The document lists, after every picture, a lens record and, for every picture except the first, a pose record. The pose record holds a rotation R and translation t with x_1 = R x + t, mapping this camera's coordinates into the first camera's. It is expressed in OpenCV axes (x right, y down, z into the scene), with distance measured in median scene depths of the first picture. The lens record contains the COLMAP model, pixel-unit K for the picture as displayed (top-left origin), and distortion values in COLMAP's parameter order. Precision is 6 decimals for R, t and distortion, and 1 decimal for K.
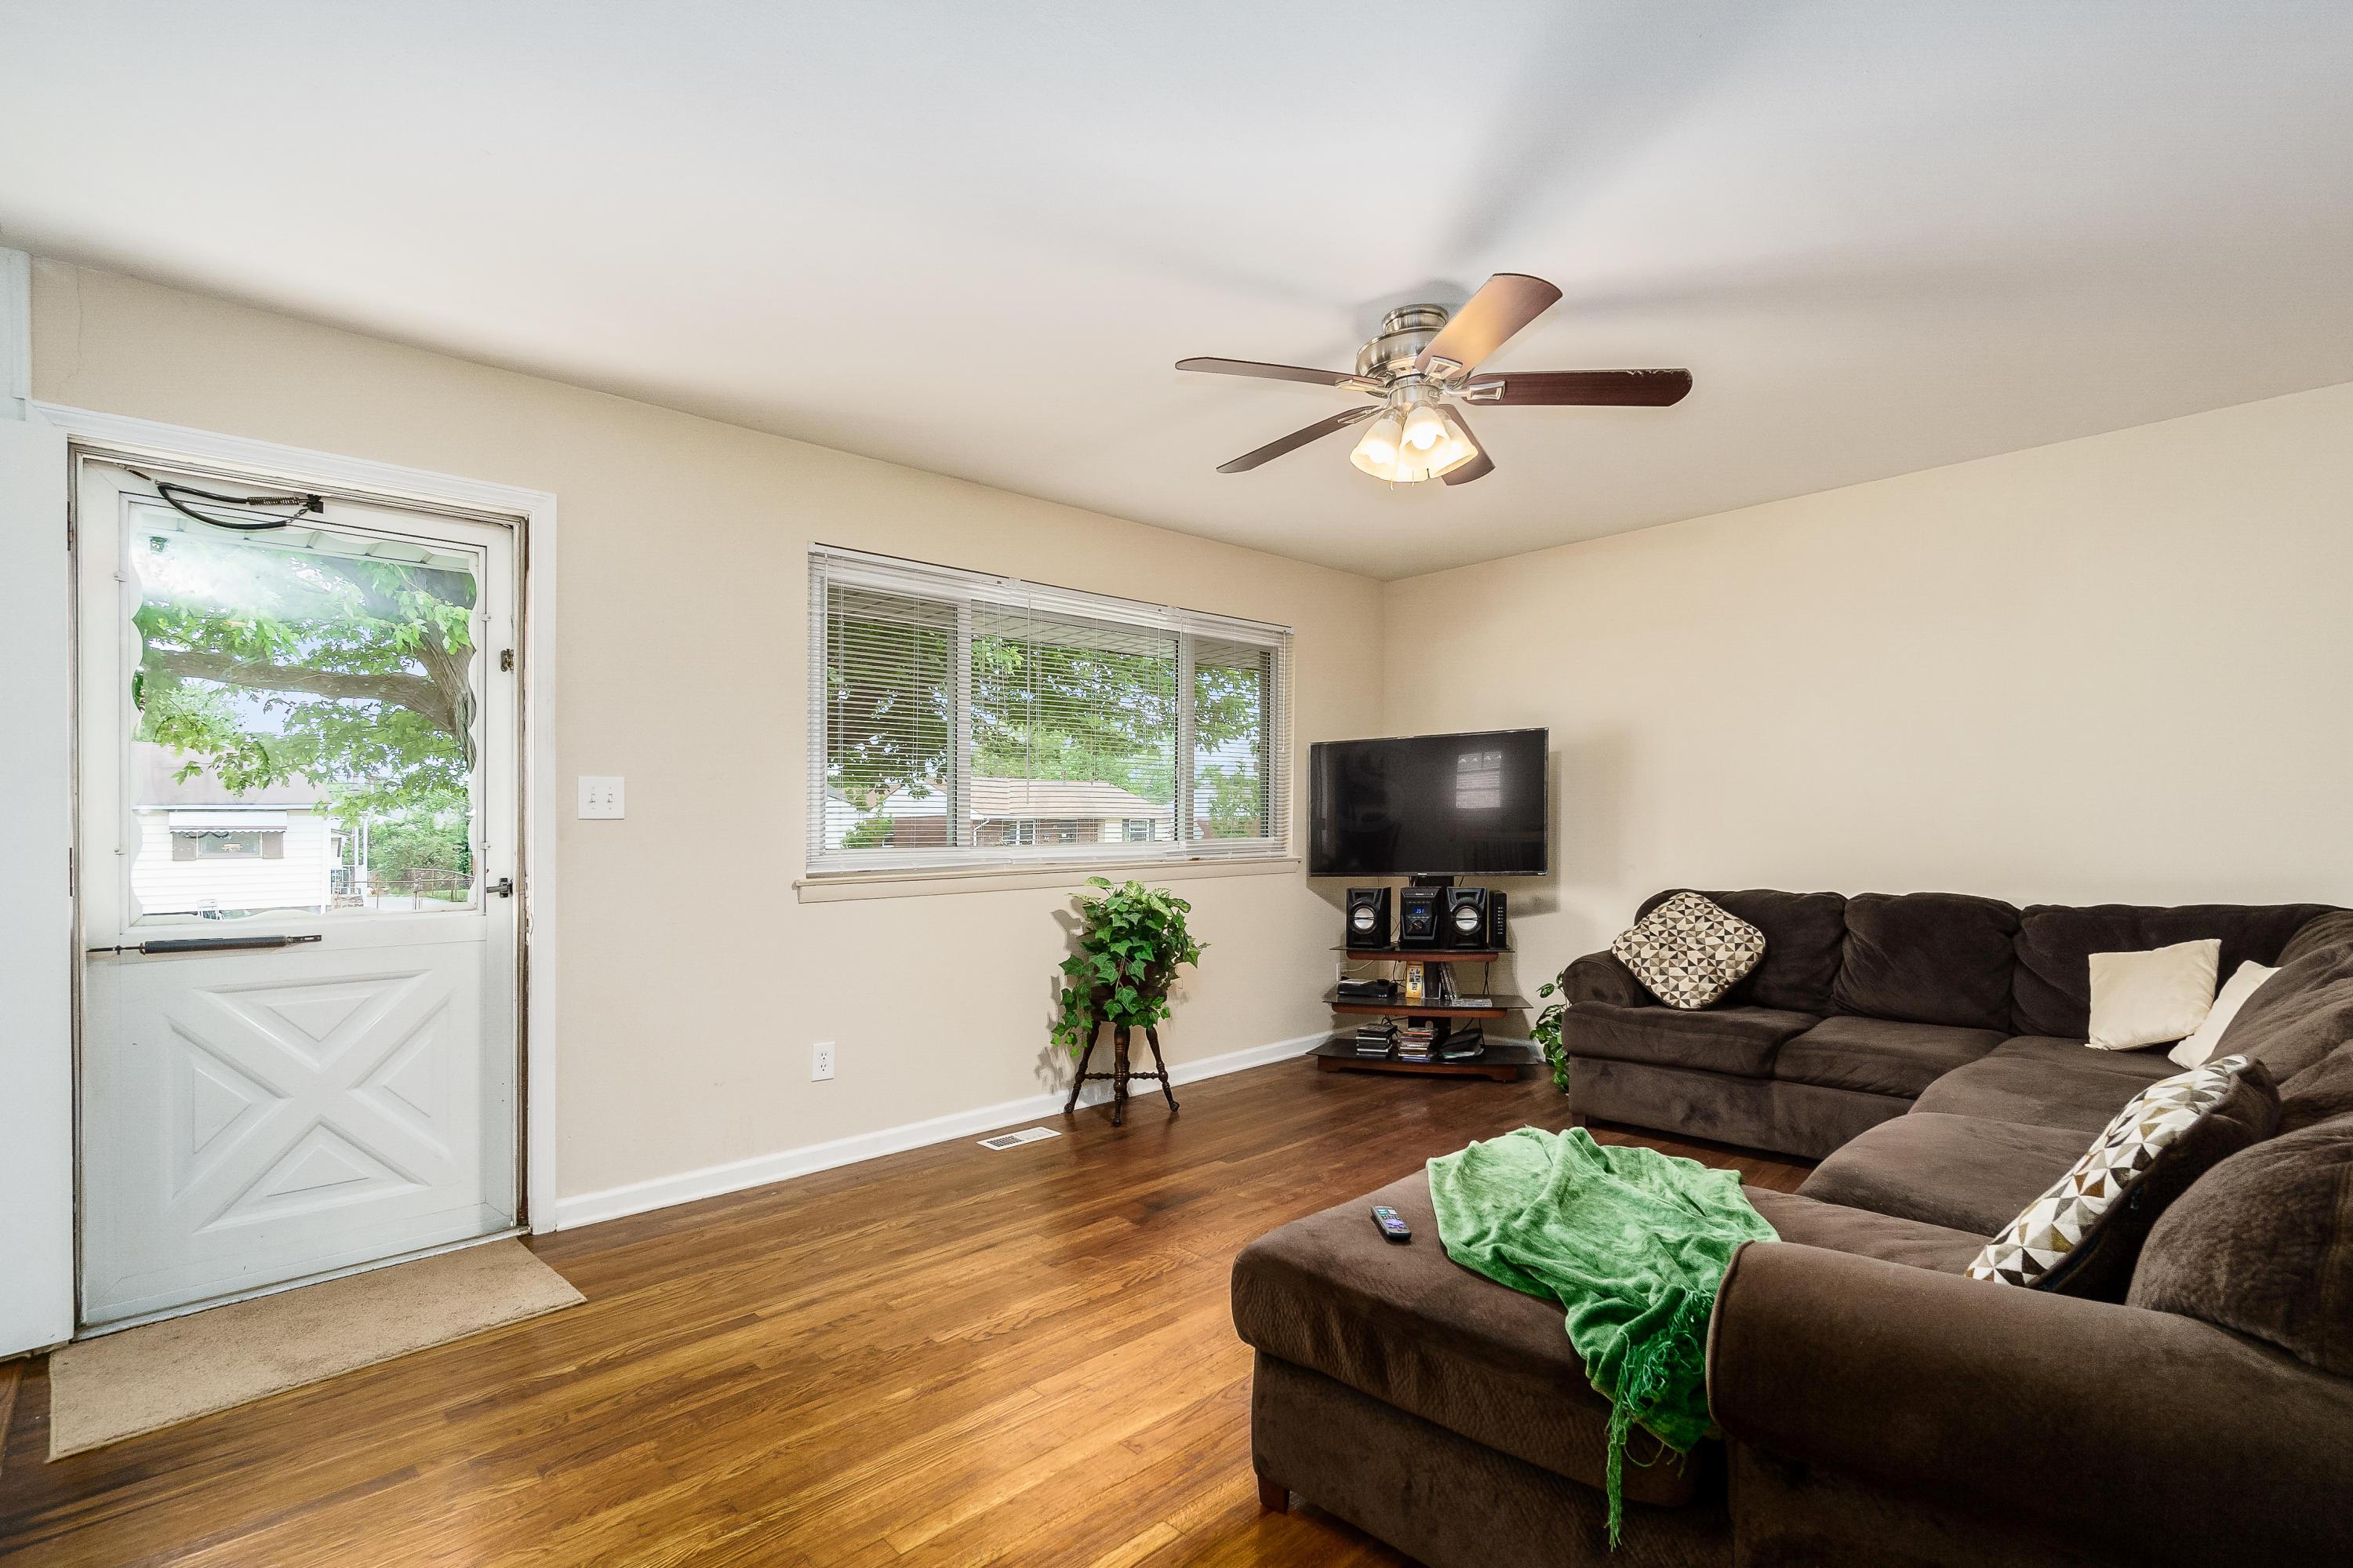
lens RADIAL K [[1091.1, 0, 1177.6], [0, 1091.1, 819.1], [0, 0, 1]] dist [-0.000001, 0.000164]
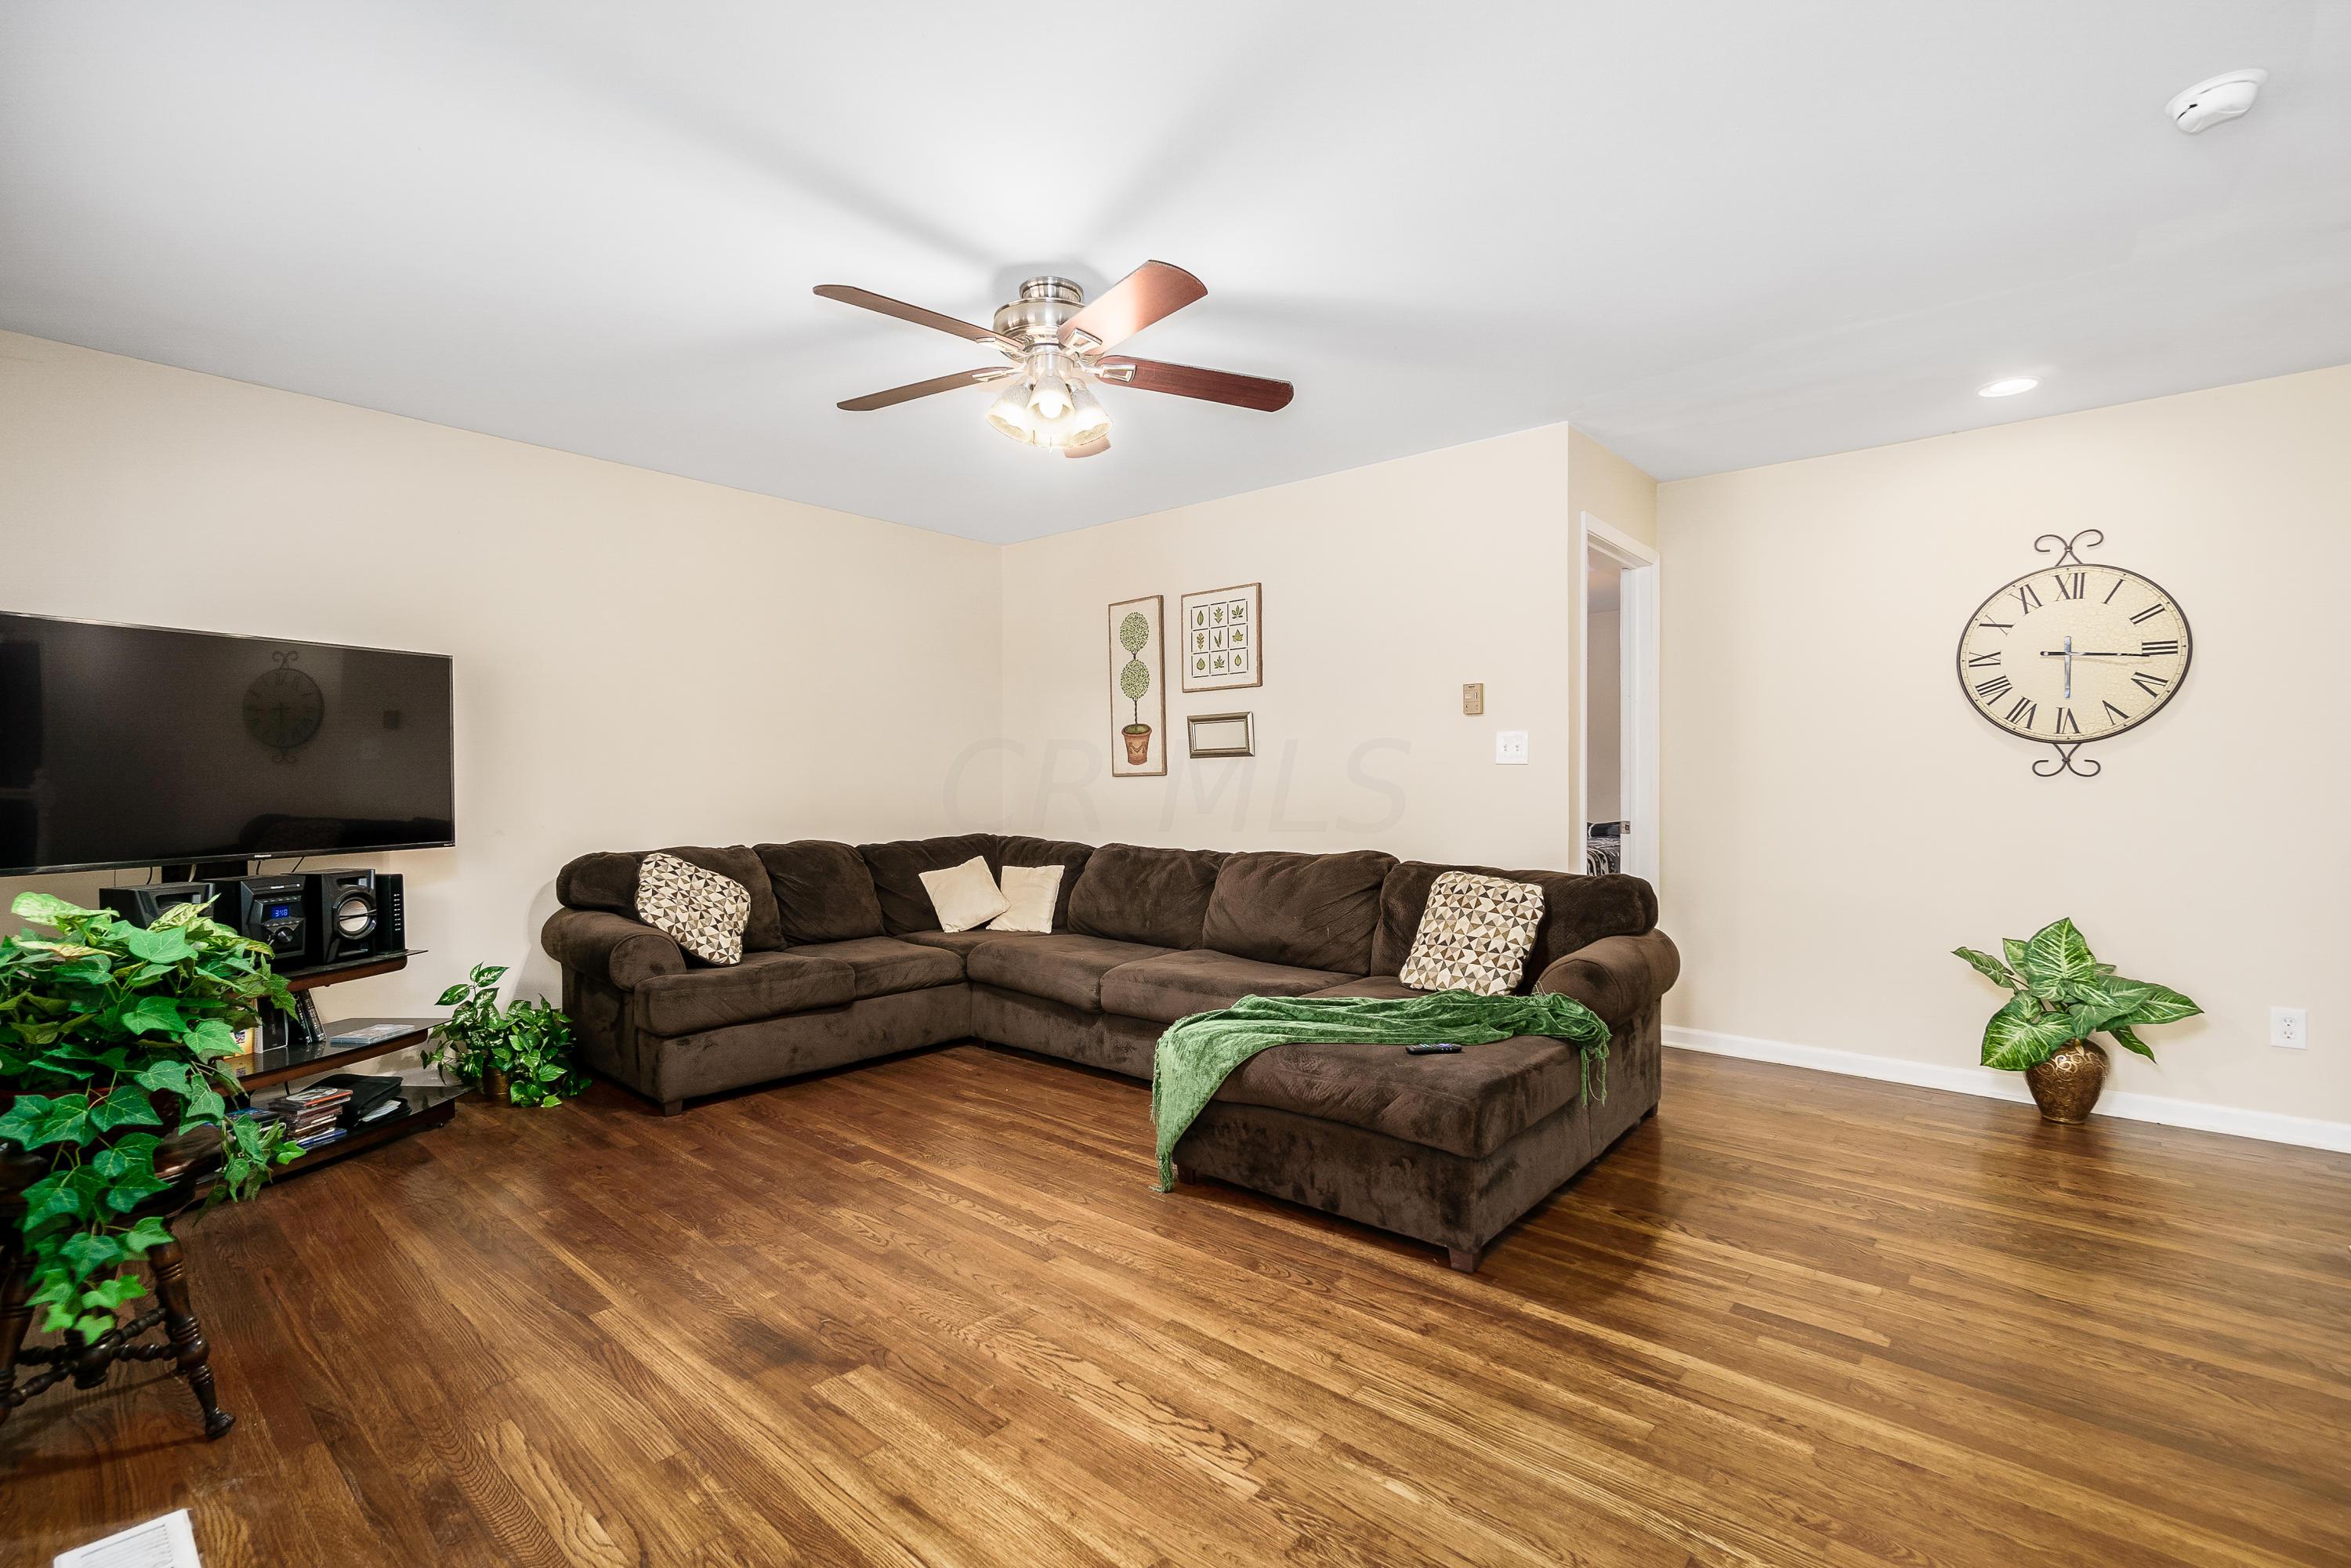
lens RADIAL K [[1051.6, 0, 1175.5], [0, 1051.6, 784.0], [0, 0, 1]] dist [-0.001460, -0.000121]
pose [[-0.086154, 0.012736, 0.996200, -0.614895], [-0.008843, 0.999869, -0.013548, 0.017452], [-0.996243, -0.009977, -0.086030, 0.756680]]
